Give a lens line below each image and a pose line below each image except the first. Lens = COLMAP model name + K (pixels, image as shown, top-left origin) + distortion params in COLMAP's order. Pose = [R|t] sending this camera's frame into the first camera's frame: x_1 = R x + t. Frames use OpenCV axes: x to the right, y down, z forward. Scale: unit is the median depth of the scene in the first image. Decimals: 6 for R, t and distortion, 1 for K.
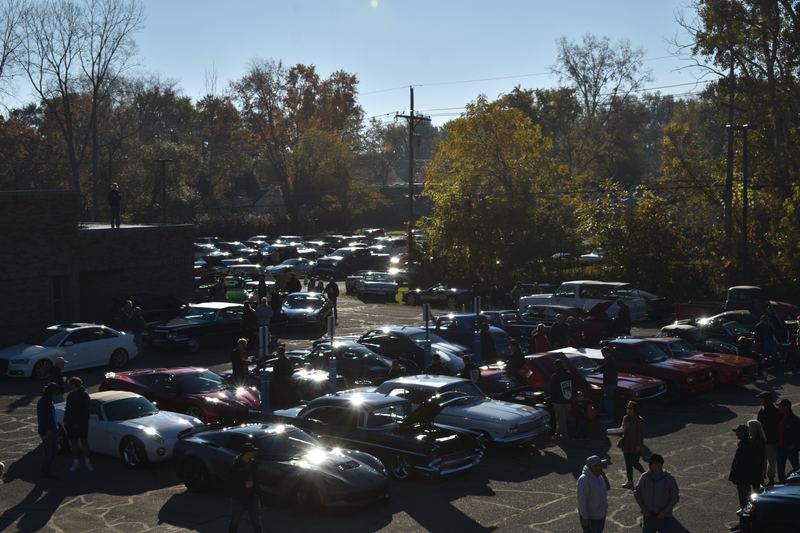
lens RADIAL K [[1297.0, 0, 400.0], [0, 1297.0, 266.5], [0, 0, 1]] dist [0.016028, -0.040519]
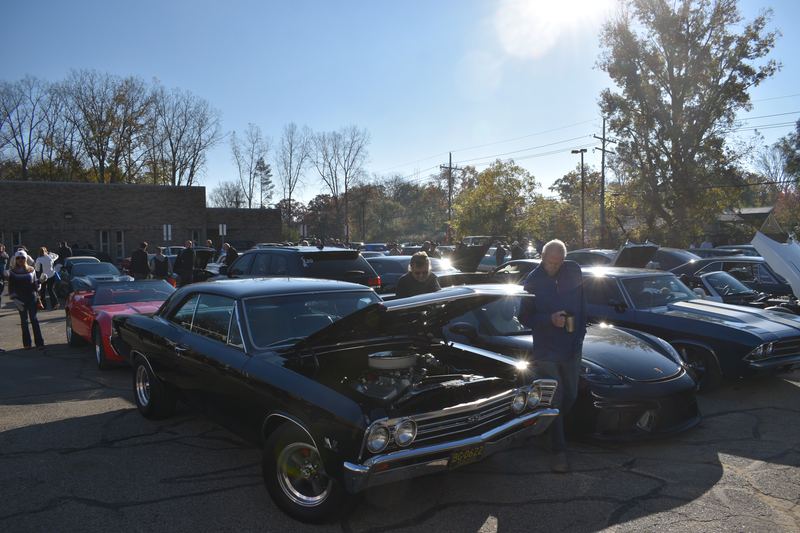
lens RADIAL K [[627.0, 0, 400.0], [0, 627.0, 266.5], [0, 0, 1]] dist [-0.092820, 0.012385]
pose [[0.966237, 0.011053, -0.257419, 0.166708], [-0.016321, 0.999699, -0.018339, 0.044408], [0.257139, 0.021921, 0.966126, 0.095538]]
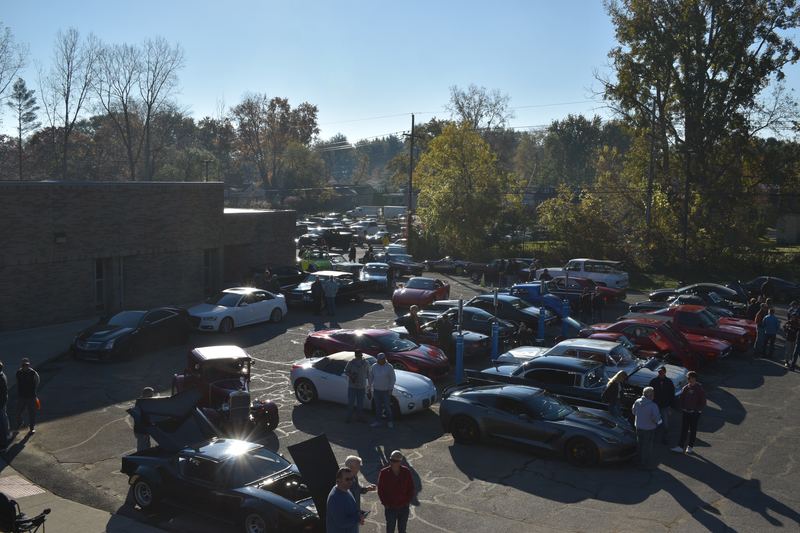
lens RADIAL K [[861.7, 0, 400.0], [0, 861.7, 266.5], [0, 0, 1]] dist [-0.075856, 0.043992]
pose [[0.993915, 0.017668, 0.108725, -0.097838], [-0.021287, 0.999254, 0.032214, -0.003913], [-0.108075, -0.034332, 0.993550, 0.075397]]
